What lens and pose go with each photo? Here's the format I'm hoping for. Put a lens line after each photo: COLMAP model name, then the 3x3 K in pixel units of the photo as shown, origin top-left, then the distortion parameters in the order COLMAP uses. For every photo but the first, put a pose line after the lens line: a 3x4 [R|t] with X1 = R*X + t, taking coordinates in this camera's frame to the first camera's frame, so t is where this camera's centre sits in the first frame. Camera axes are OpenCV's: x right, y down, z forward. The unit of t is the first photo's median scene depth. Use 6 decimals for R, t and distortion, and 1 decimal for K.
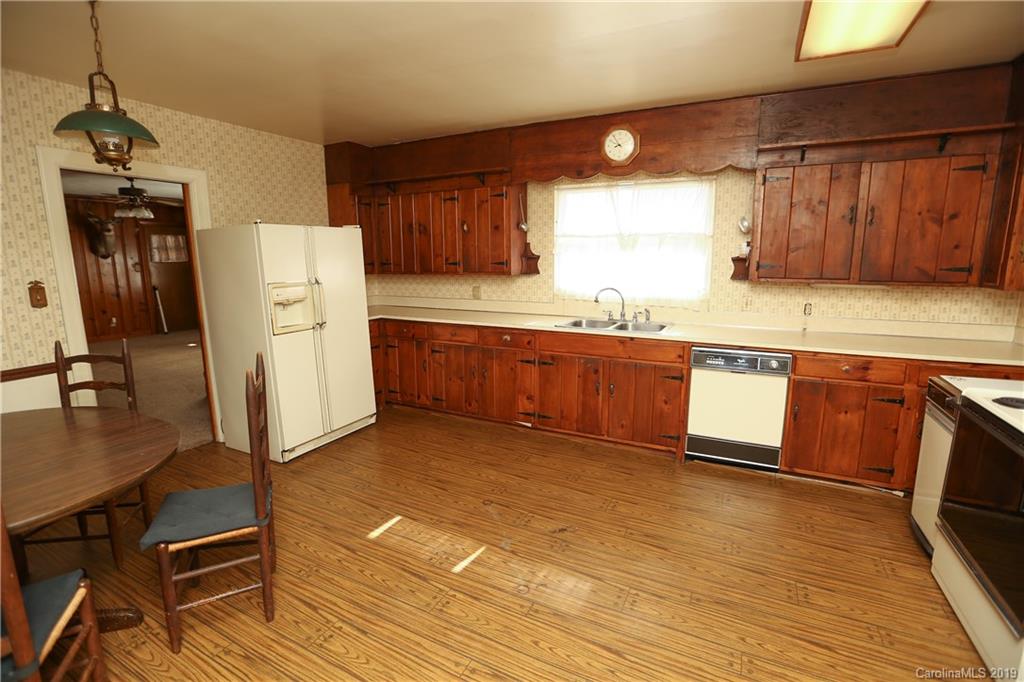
lens RADIAL K [[468.0, 0, 517.1], [0, 468.0, 338.5], [0, 0, 1]] dist [-0.051106, 0.018145]
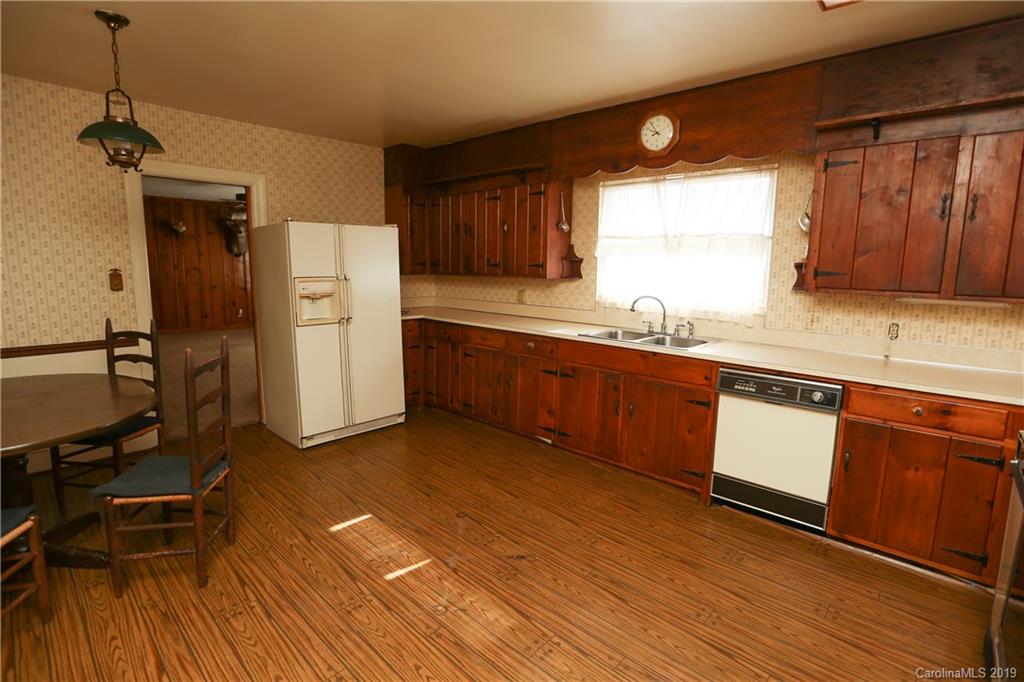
lens RADIAL K [[492.4, 0, 502.1], [0, 492.4, 336.9], [0, 0, 1]] dist [-0.056105, 0.021632]
pose [[0.960749, 0.060409, -0.270762, 0.221404], [-0.068019, 0.997507, -0.018801, 0.005782], [0.268951, 0.036480, 0.962463, 0.051227]]
